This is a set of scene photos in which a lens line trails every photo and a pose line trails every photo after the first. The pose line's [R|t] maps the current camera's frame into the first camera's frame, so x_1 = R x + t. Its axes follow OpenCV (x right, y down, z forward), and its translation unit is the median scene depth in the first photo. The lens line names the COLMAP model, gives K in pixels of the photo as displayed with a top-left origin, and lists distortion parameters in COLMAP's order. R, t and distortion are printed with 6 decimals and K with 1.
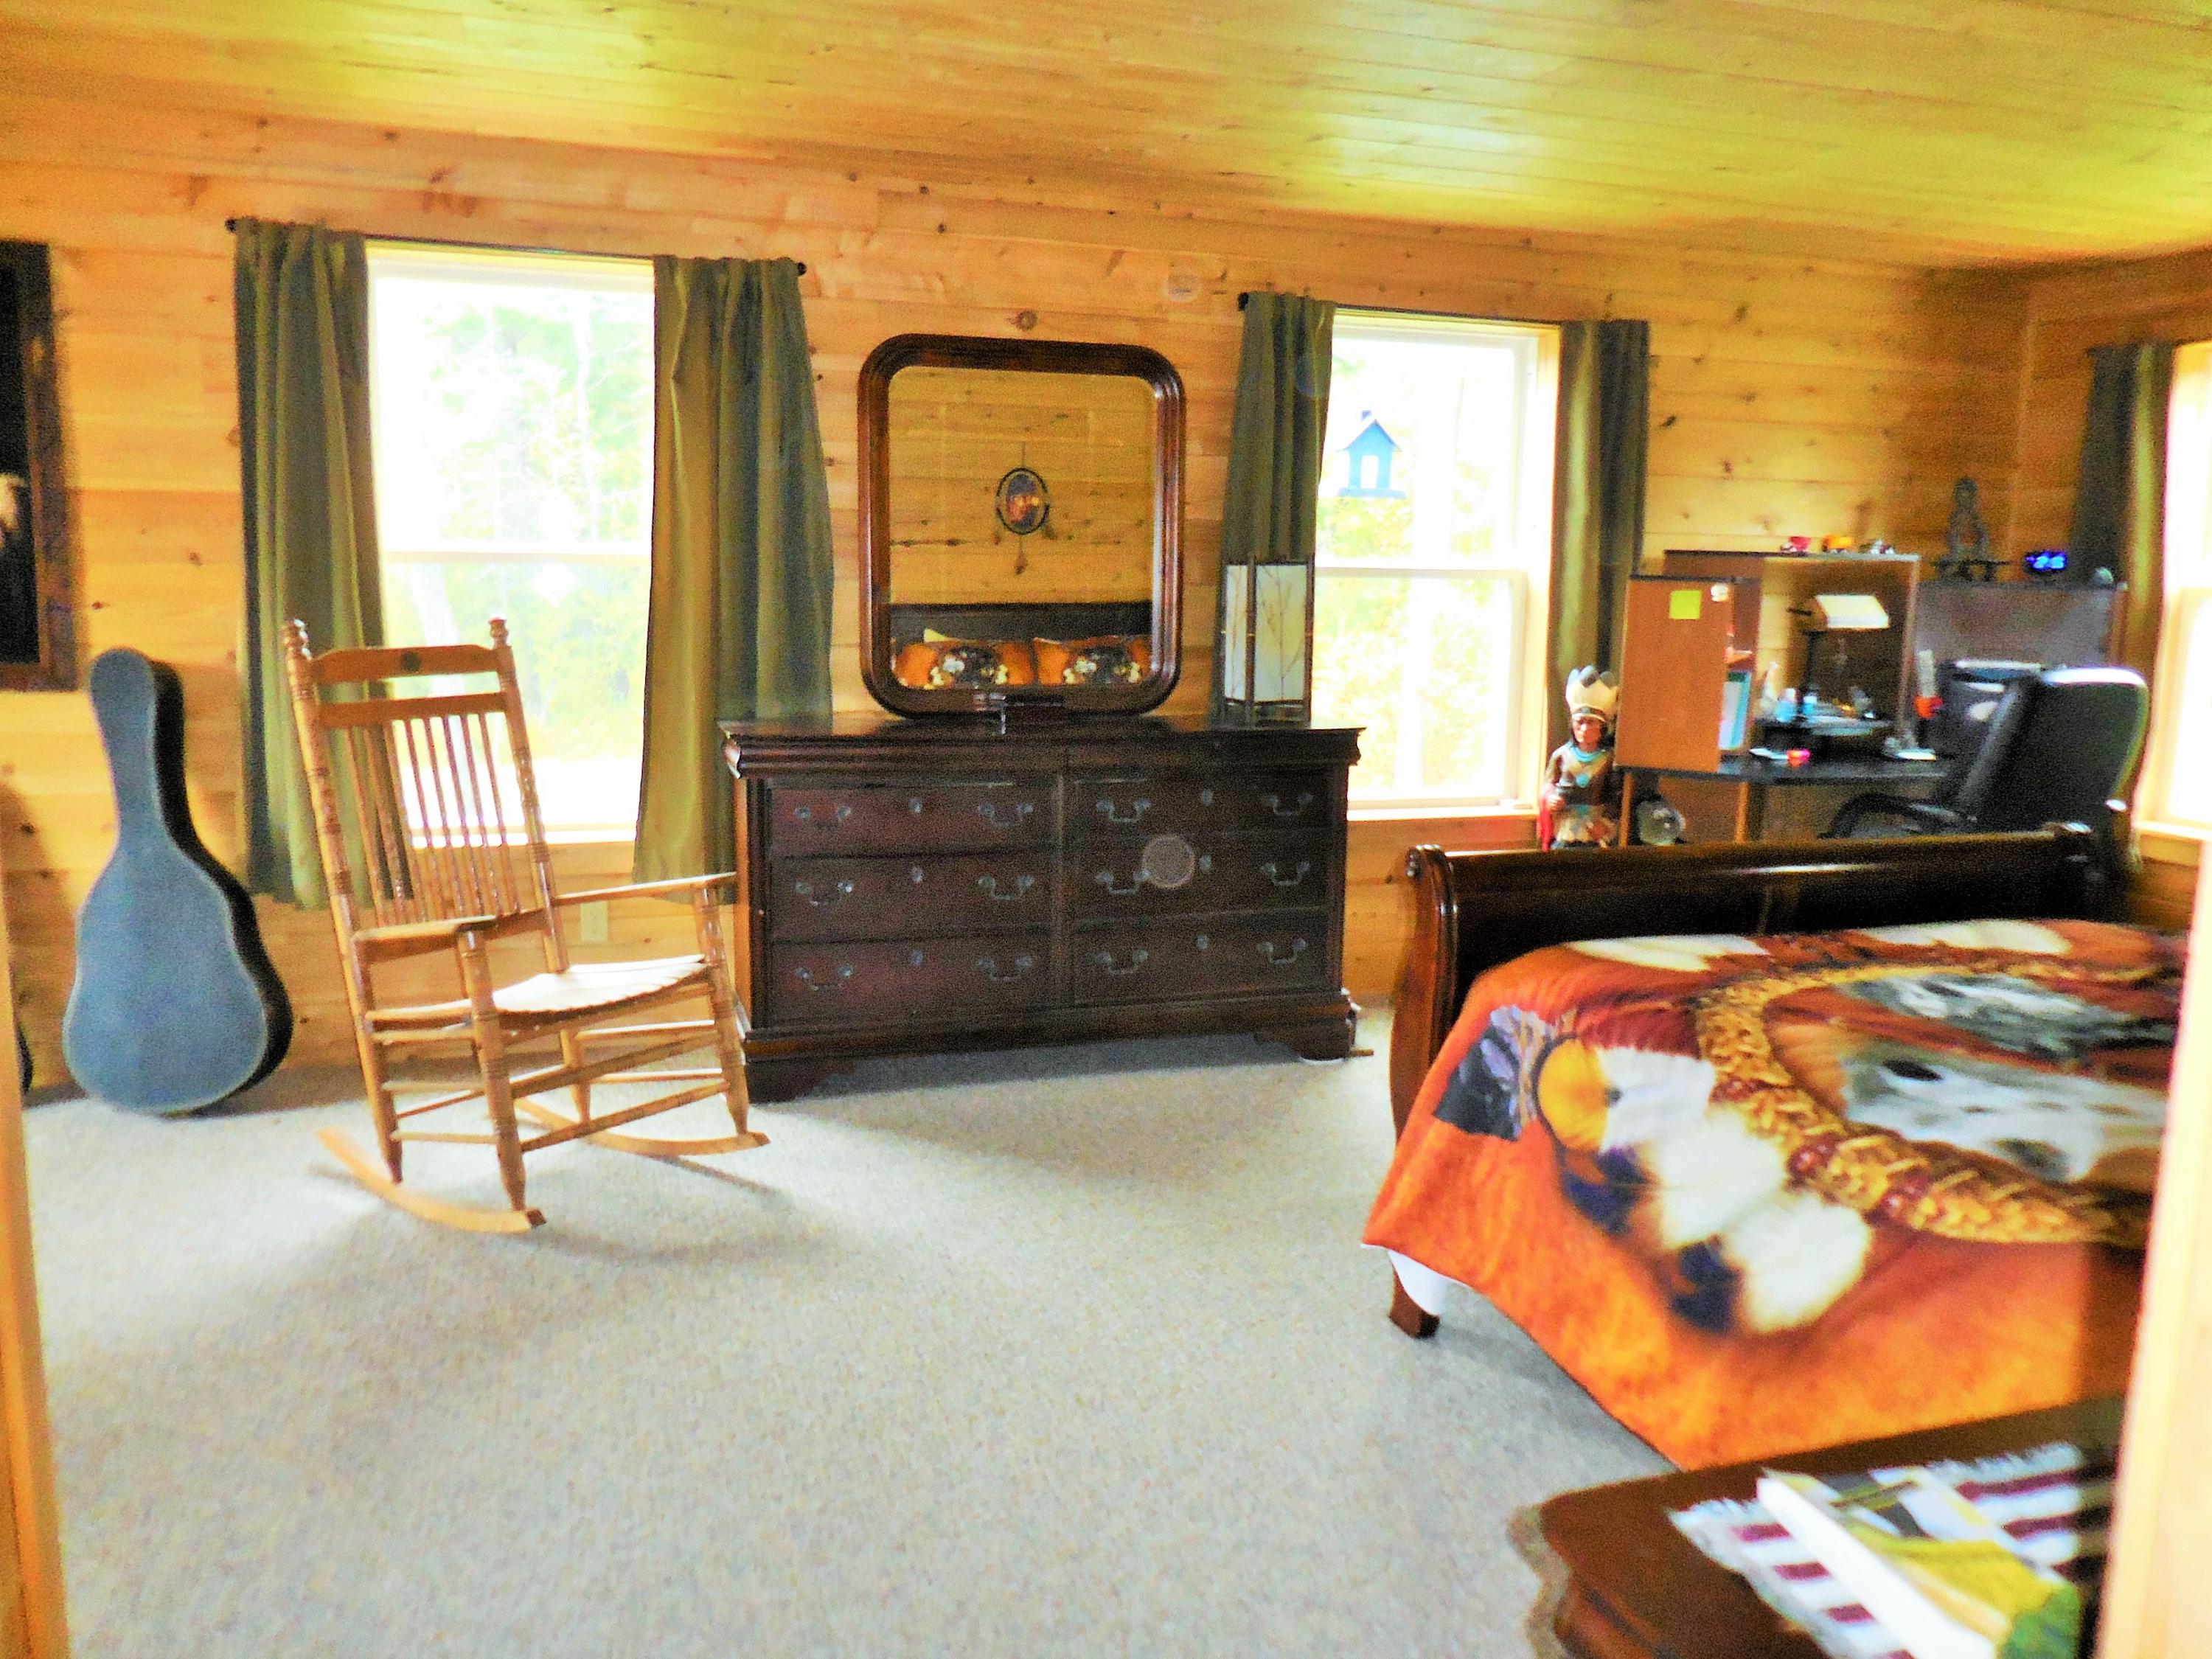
lens RADIAL K [[1684.2, 0, 1115.7], [0, 1684.2, 821.9], [0, 0, 1]] dist [0.000964, 0.008395]
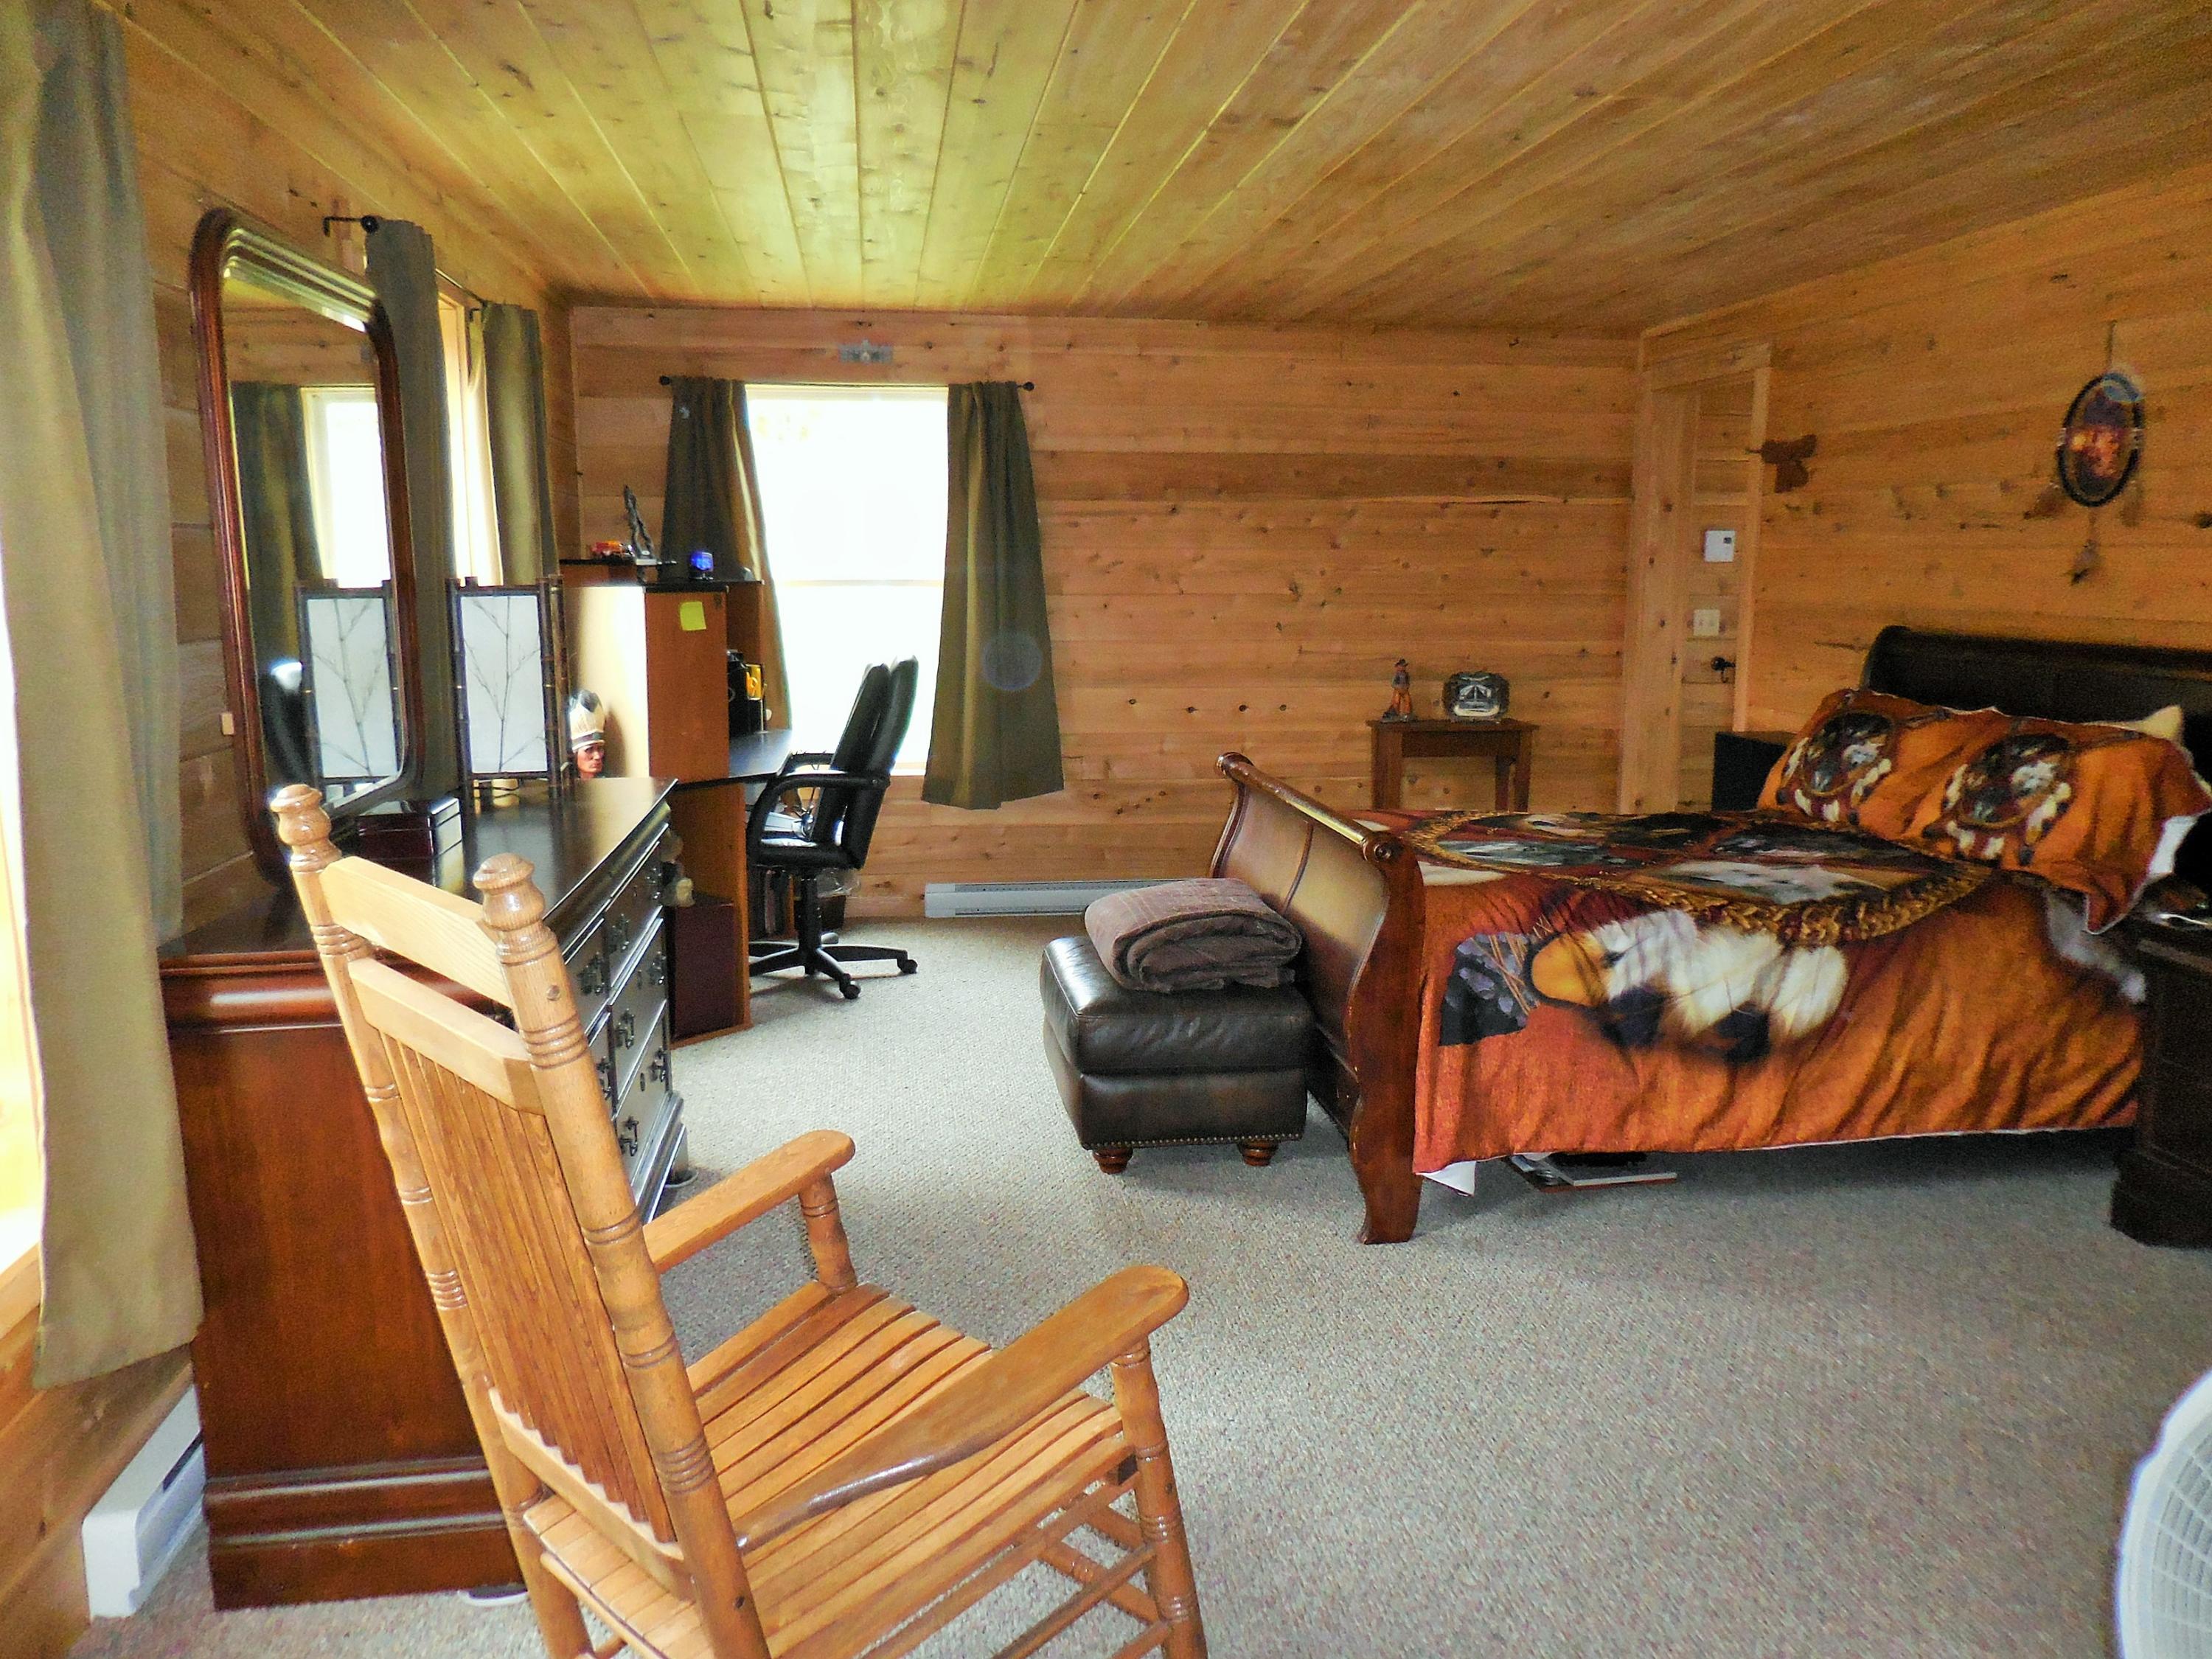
lens RADIAL K [[1684.2, 0, 1115.7], [0, 1684.2, 821.9], [0, 0, 1]] dist [0.000964, 0.008395]
pose [[0.168554, -0.173534, 0.970297, -0.605032], [0.152337, 0.977140, 0.148295, -0.120808], [-0.973850, 0.122816, 0.191136, 0.587079]]
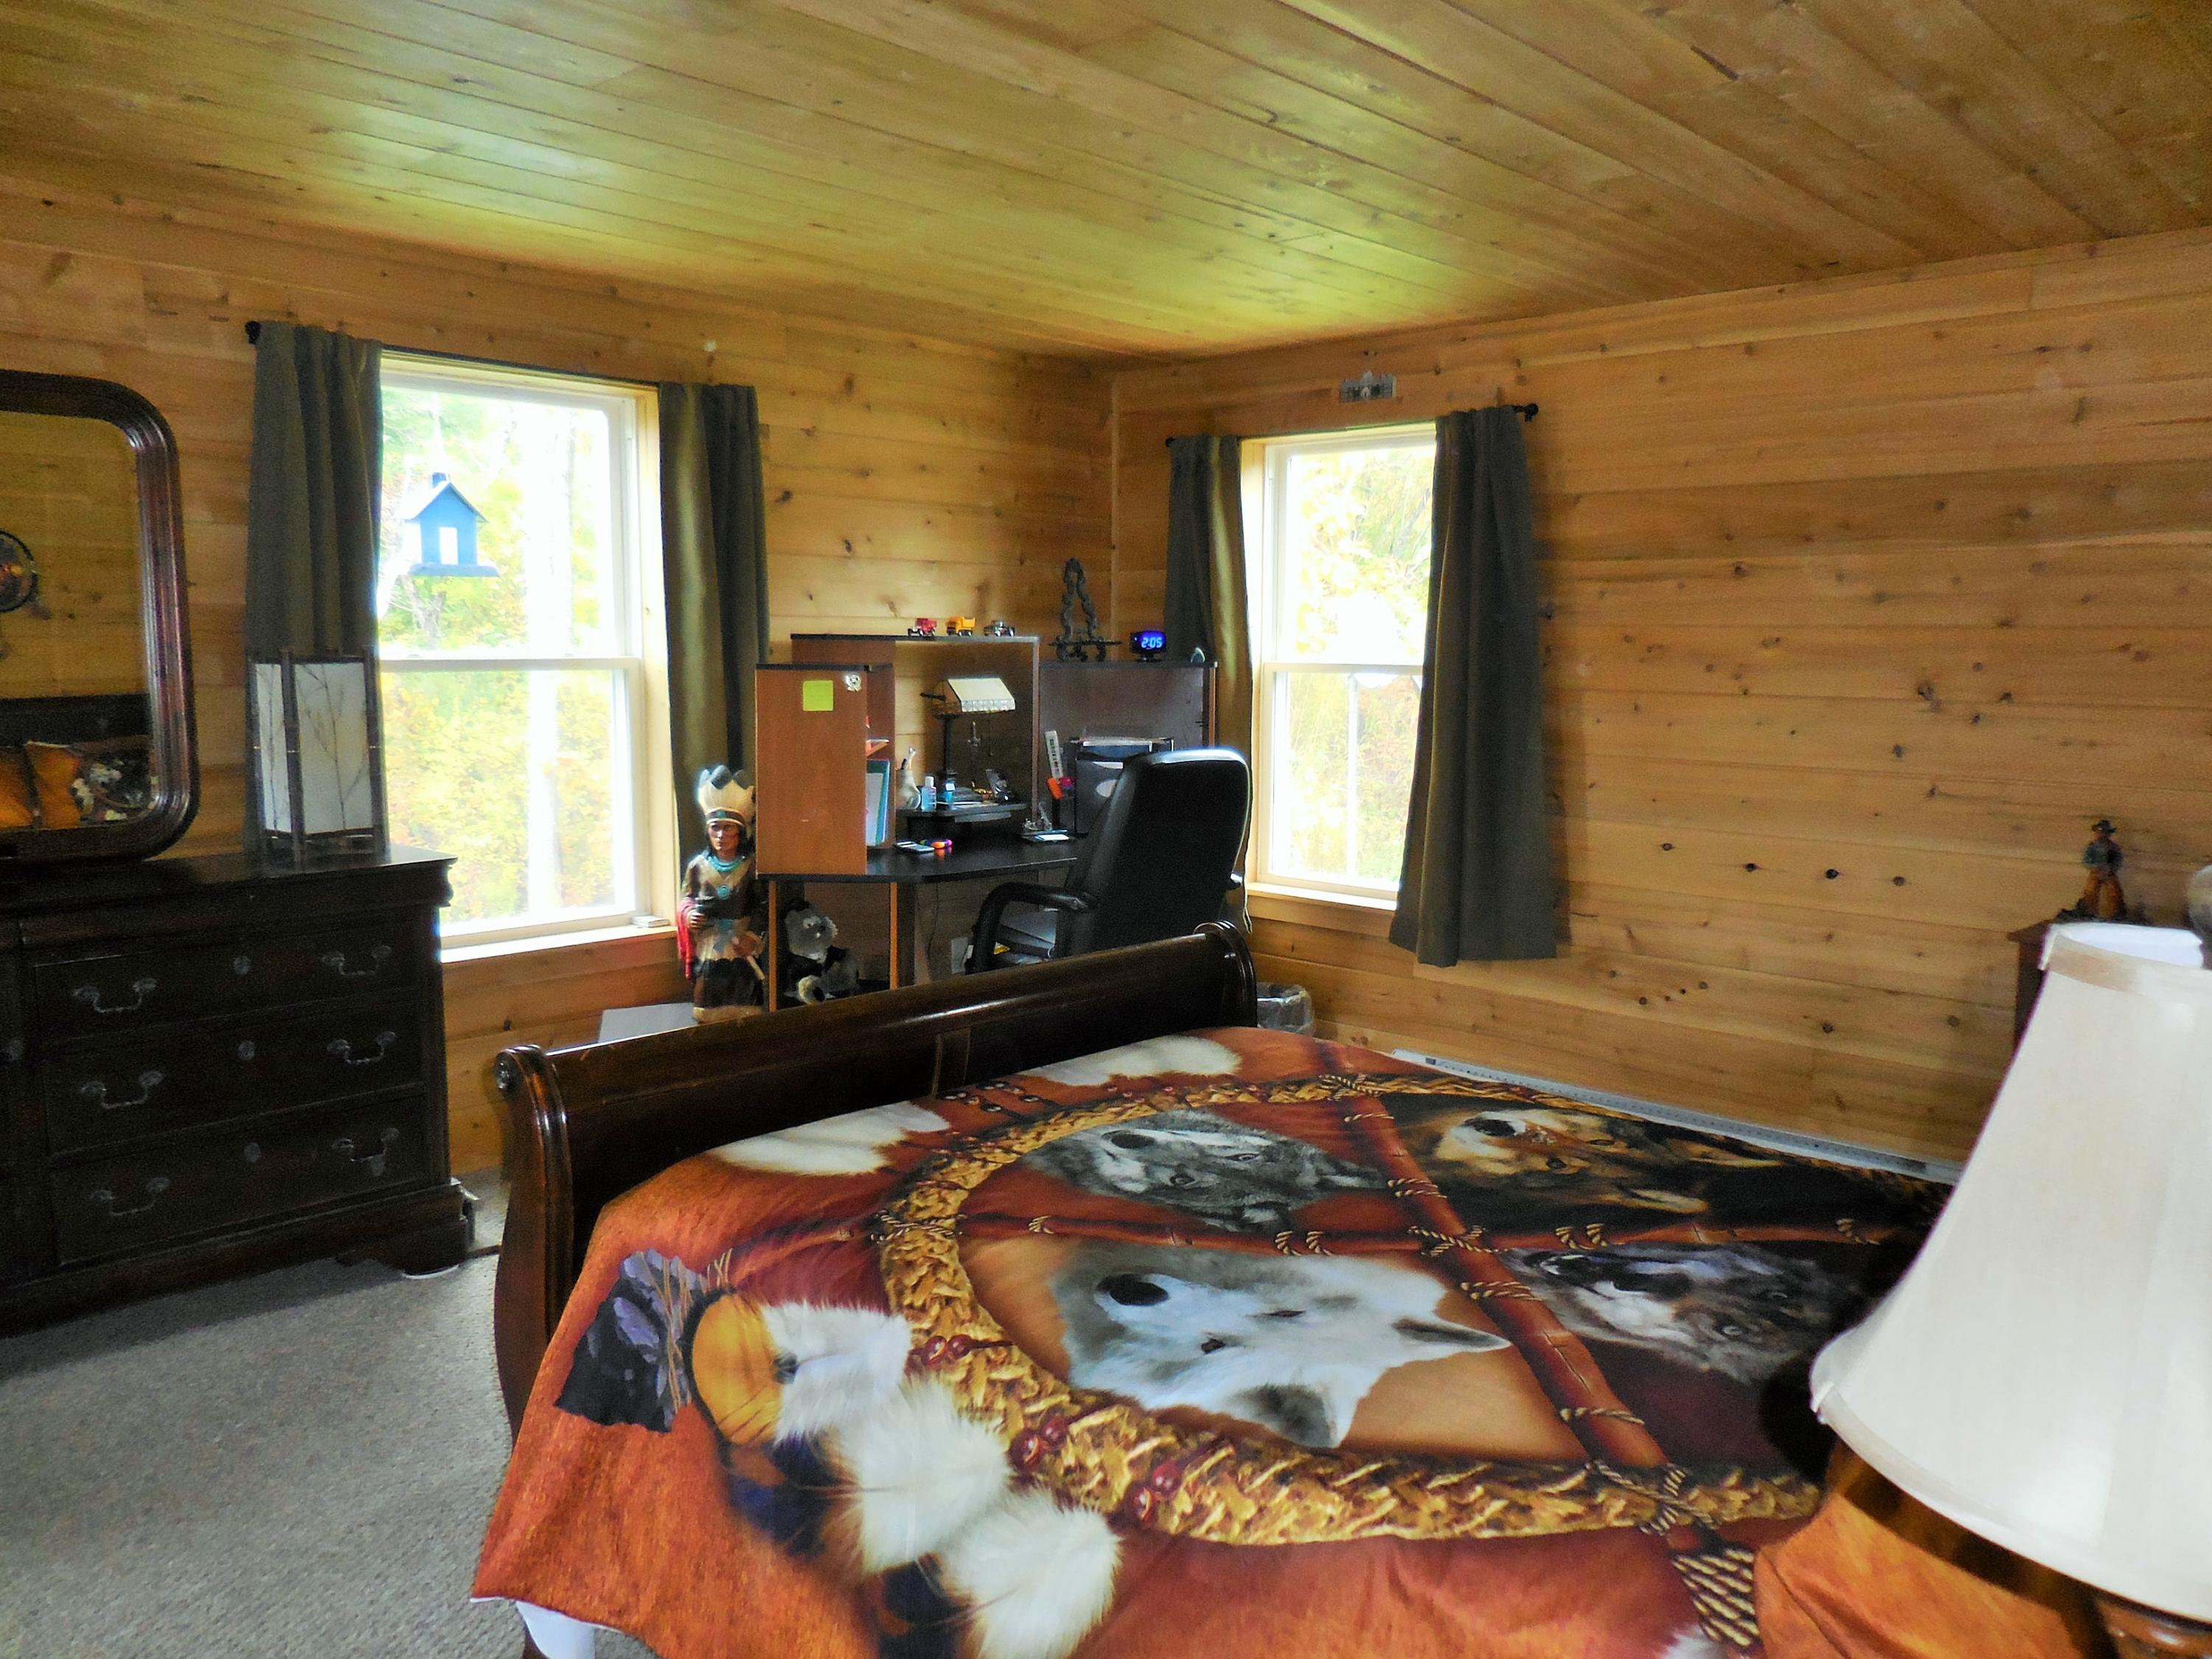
lens RADIAL K [[1684.2, 0, 1115.7], [0, 1684.2, 821.9], [0, 0, 1]] dist [0.000964, 0.008395]
pose [[0.876860, -0.065457, 0.476269, 0.039306], [0.083066, 0.996416, -0.015988, -0.032717], [-0.473515, 0.053581, 0.879154, 0.121555]]
